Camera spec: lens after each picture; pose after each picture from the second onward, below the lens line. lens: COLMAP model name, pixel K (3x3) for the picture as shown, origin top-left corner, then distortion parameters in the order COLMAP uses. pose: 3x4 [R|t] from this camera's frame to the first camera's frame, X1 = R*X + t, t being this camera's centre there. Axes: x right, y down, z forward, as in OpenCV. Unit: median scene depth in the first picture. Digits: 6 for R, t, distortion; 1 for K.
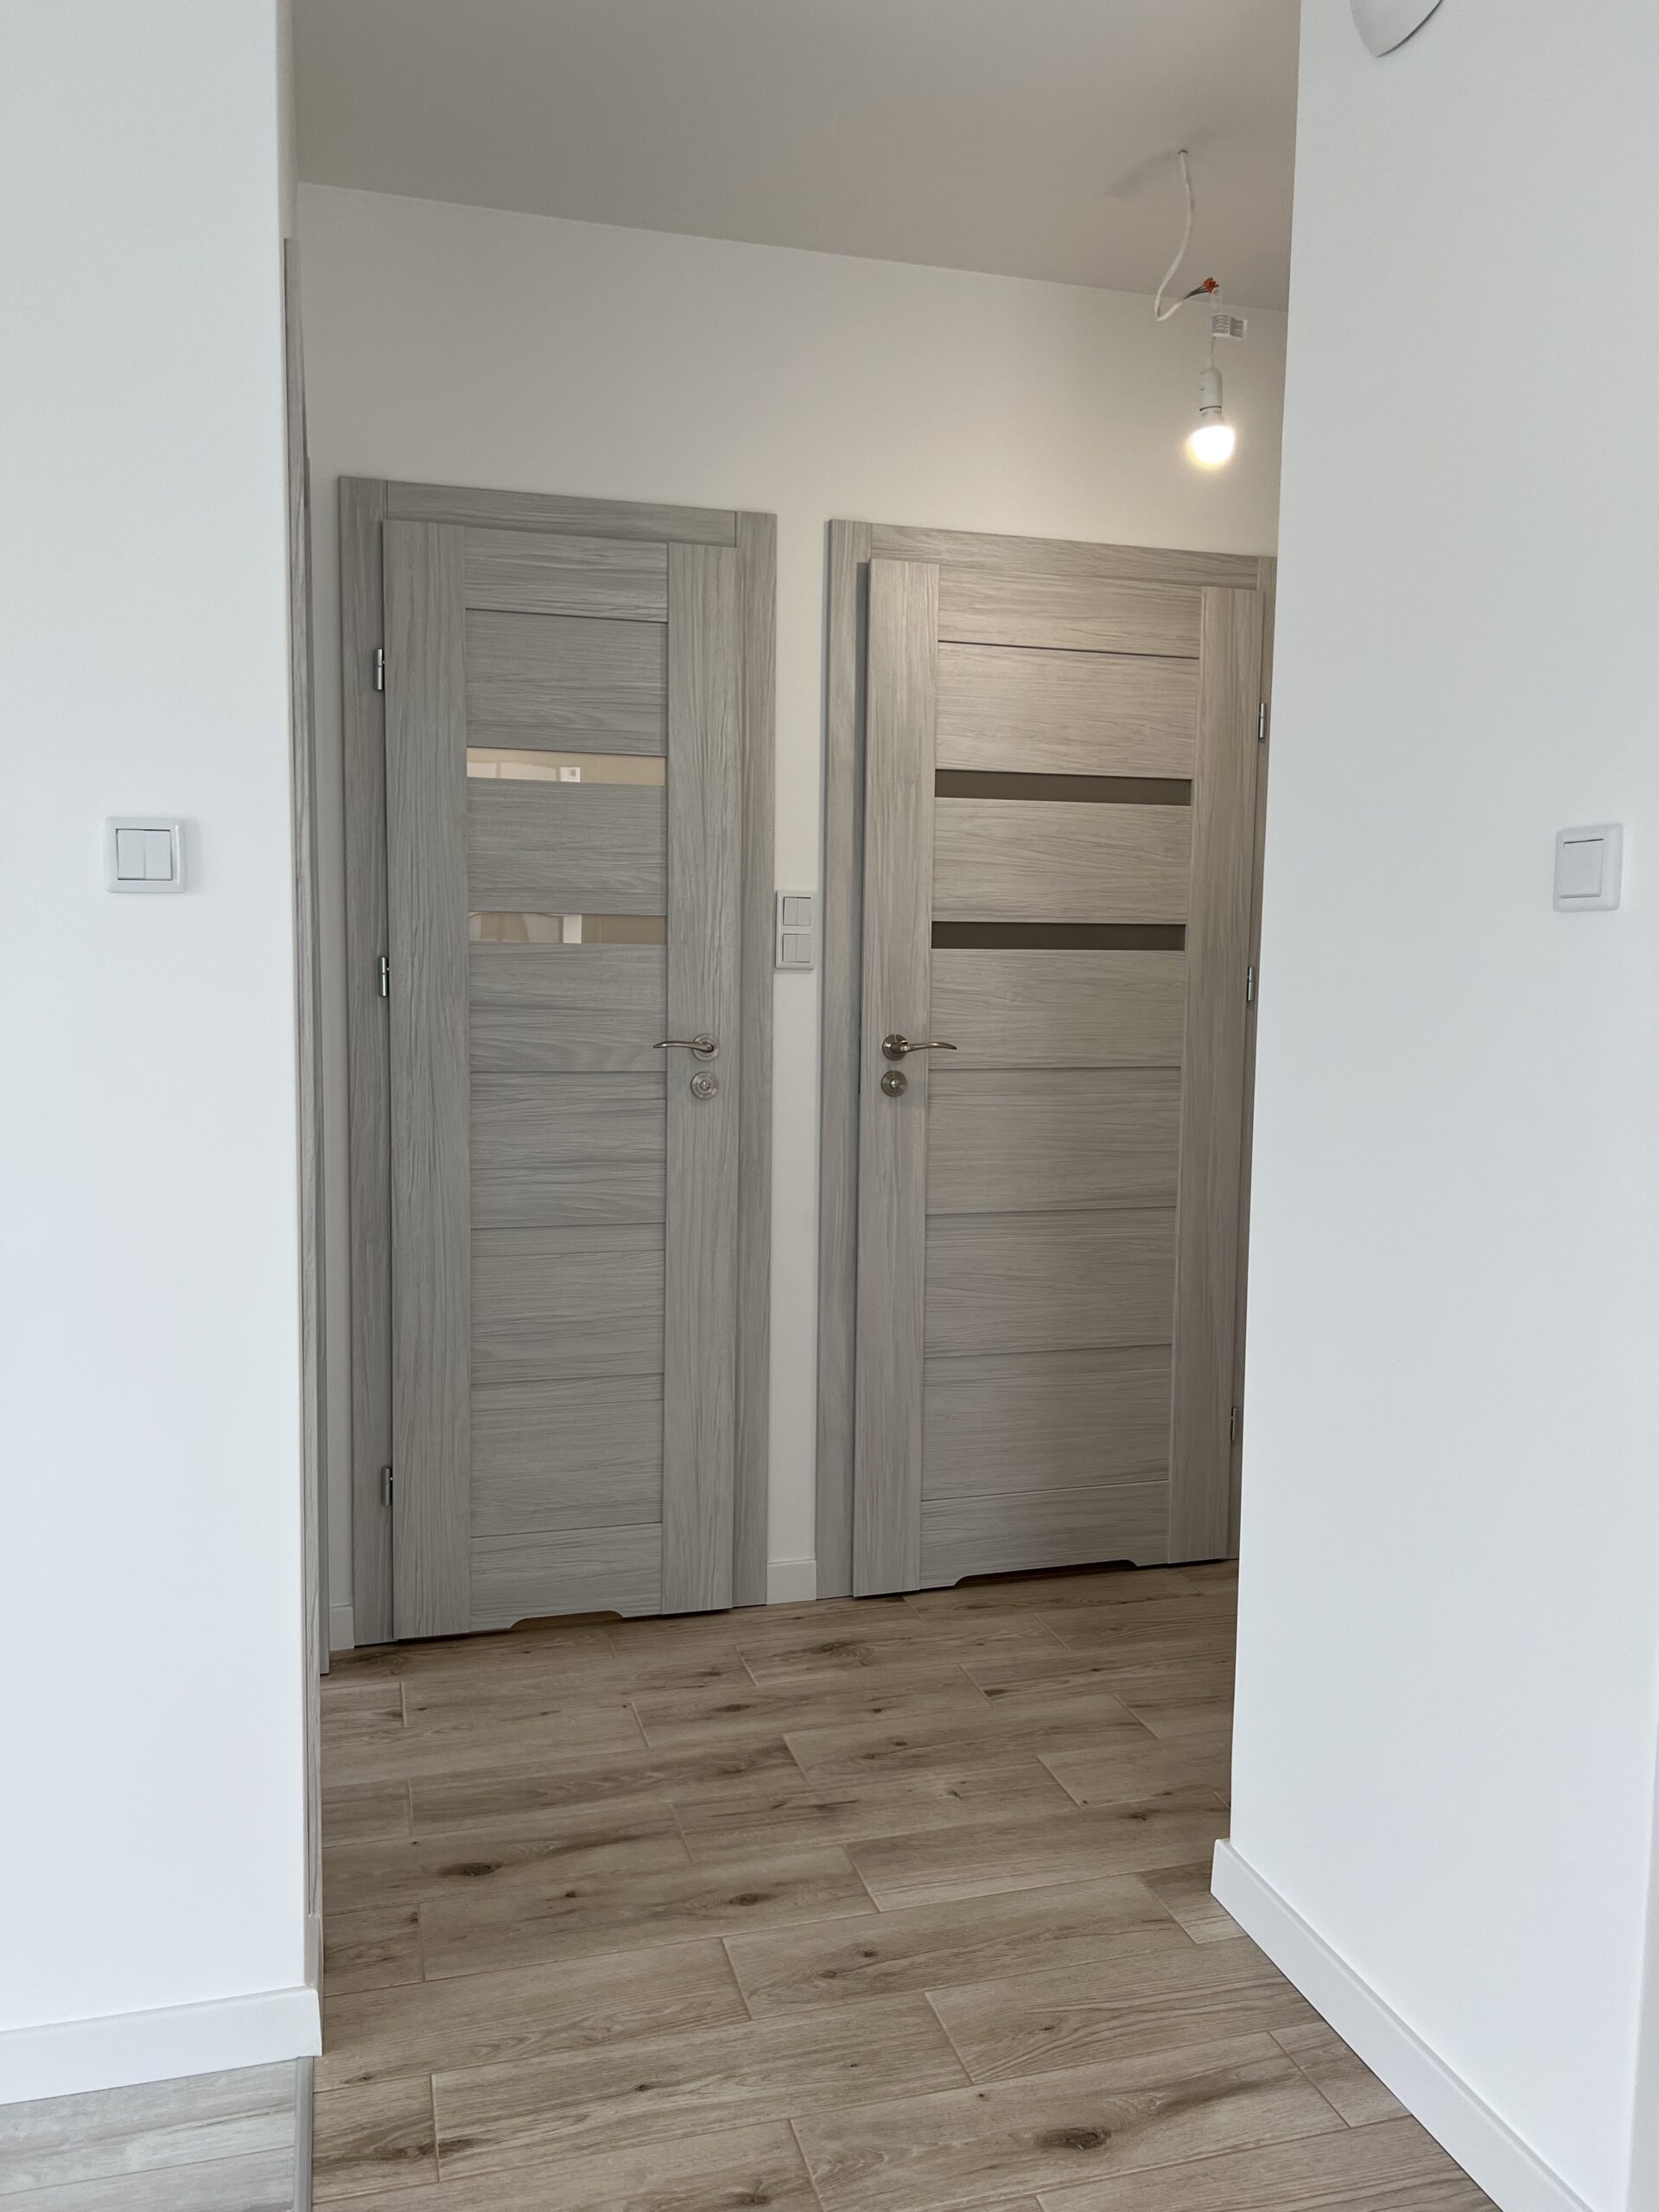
lens RADIAL K [[1658.3, 0, 828.6], [0, 1658.3, 1077.4], [0, 0, 1]] dist [0.046575, -0.041359]
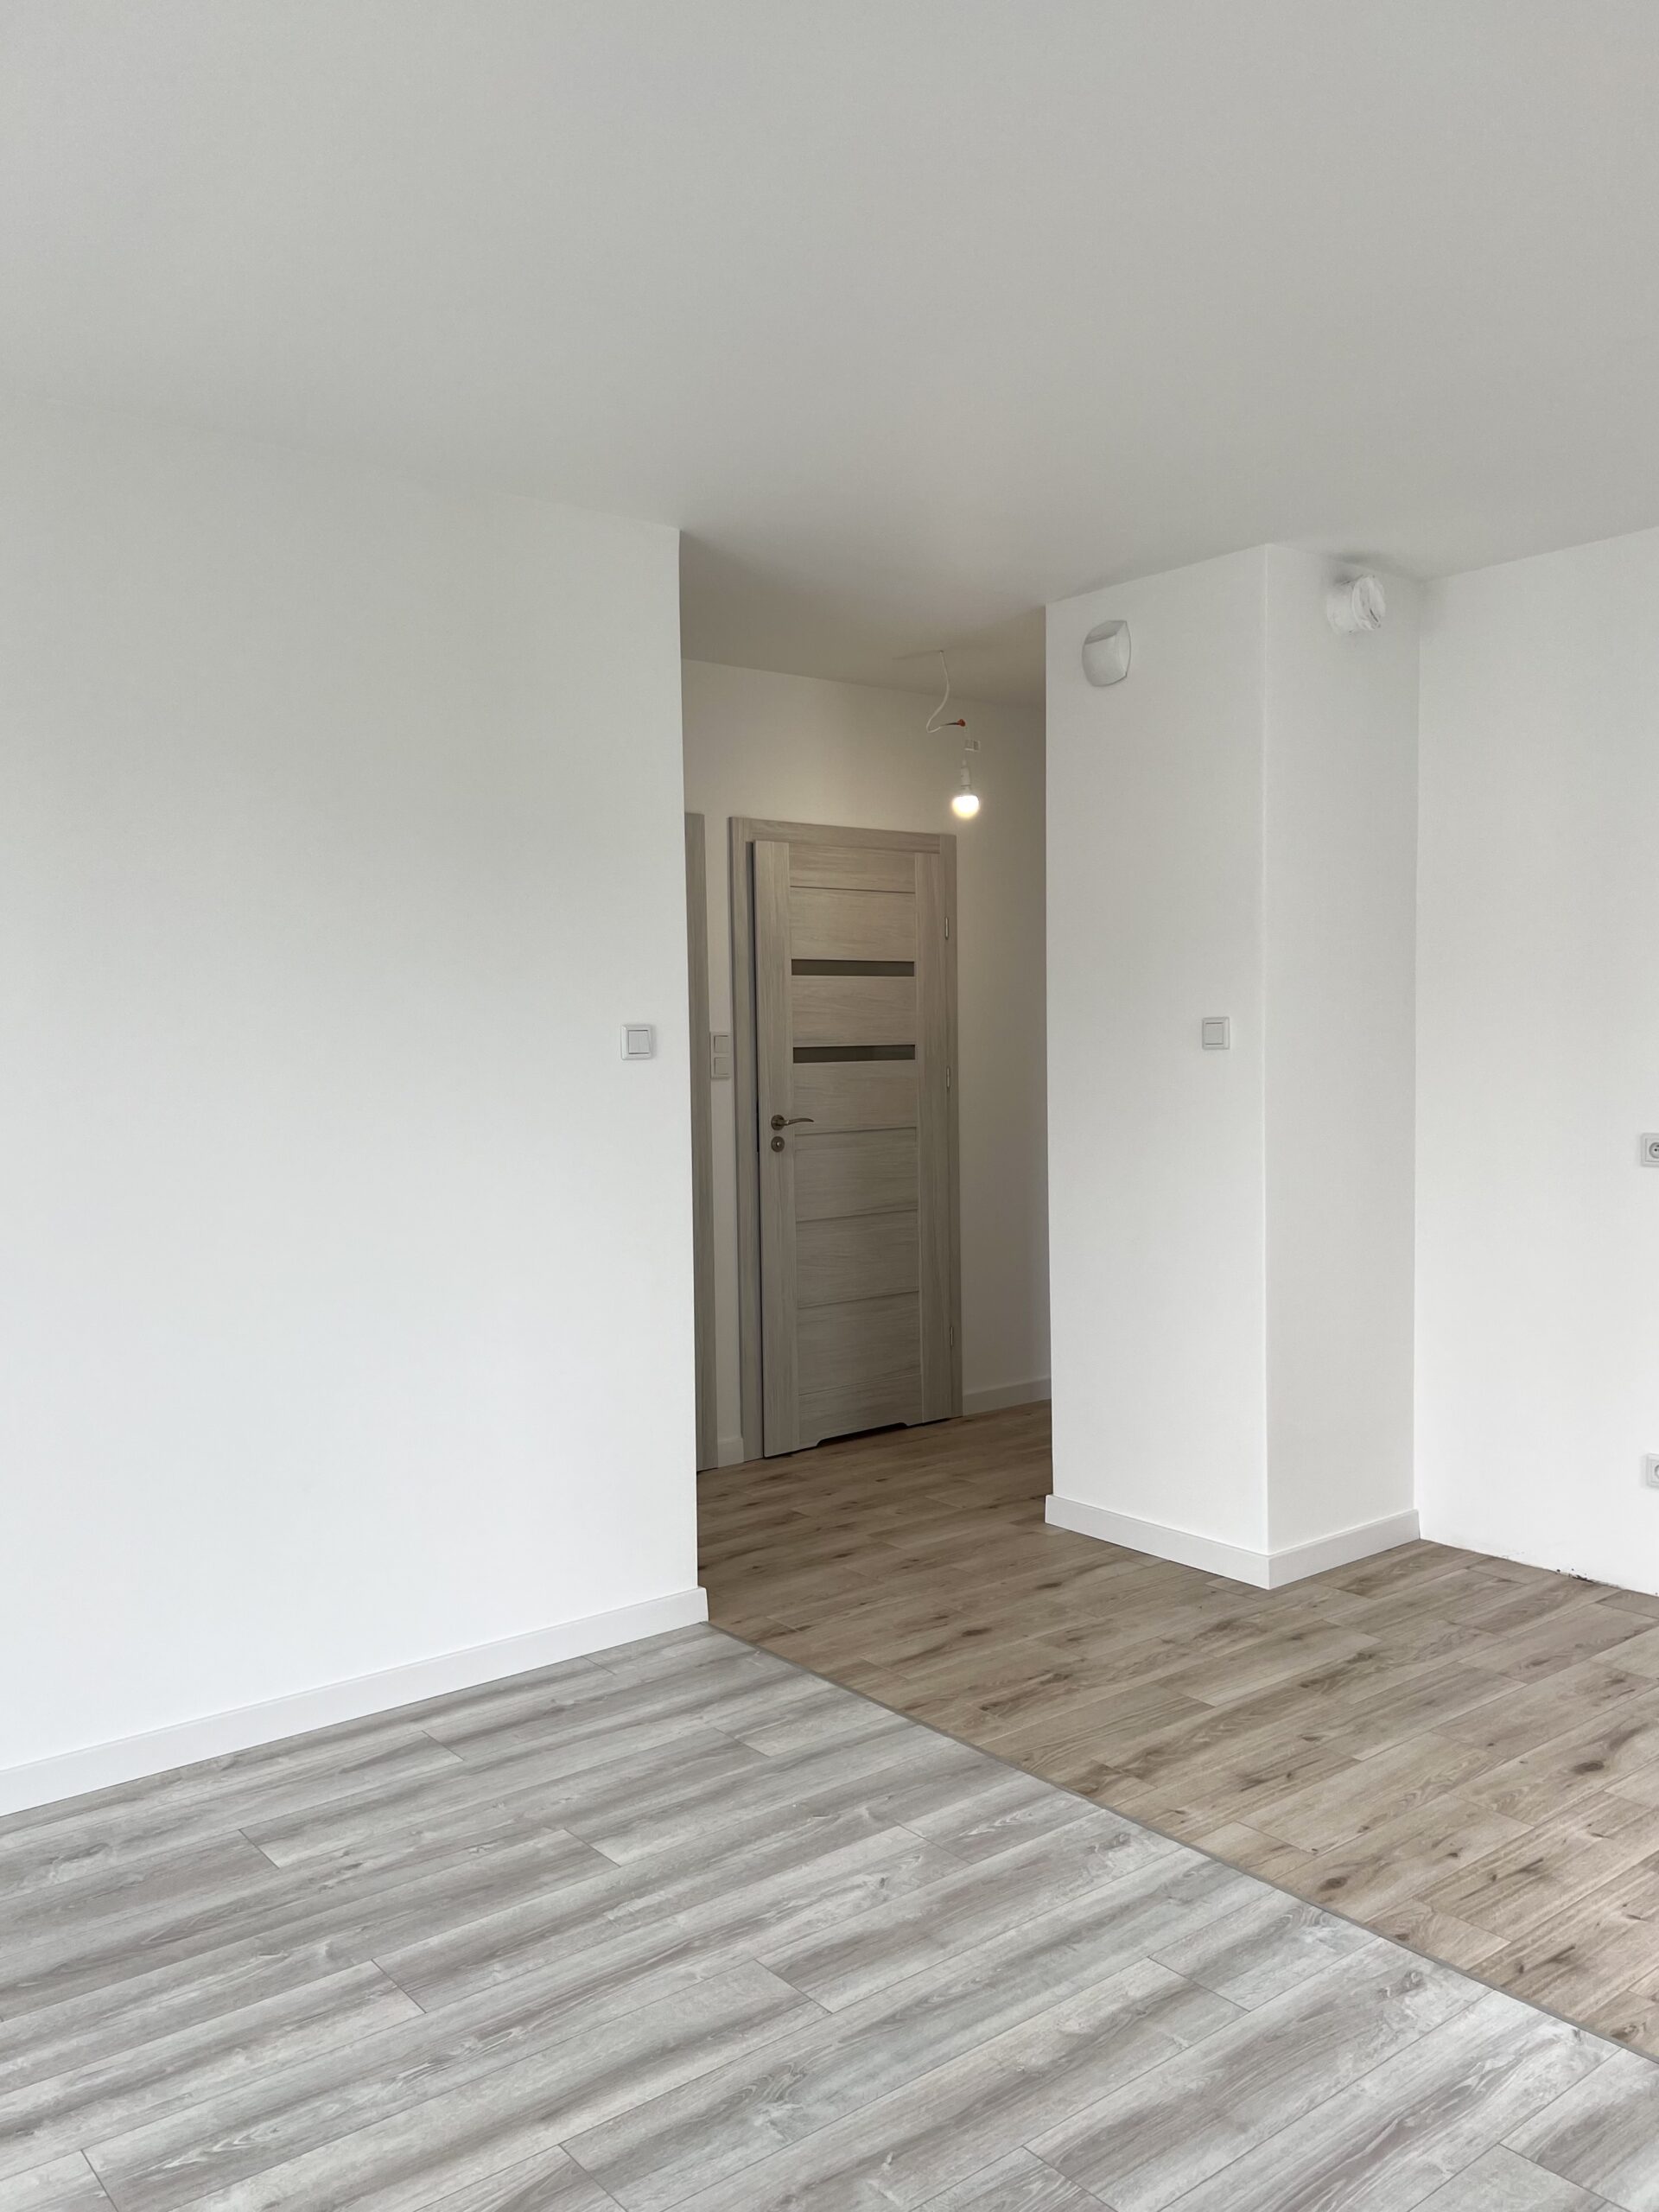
lens RADIAL K [[1658.3, 0, 849.1], [0, 1658.3, 1064.4], [0, 0, 1]] dist [0.046575, -0.041359]
pose [[0.922206, -0.033521, 0.385243, -0.611166], [0.056843, 0.997165, -0.049308, 0.011106], [-0.382498, 0.067371, 0.921497, -0.665151]]
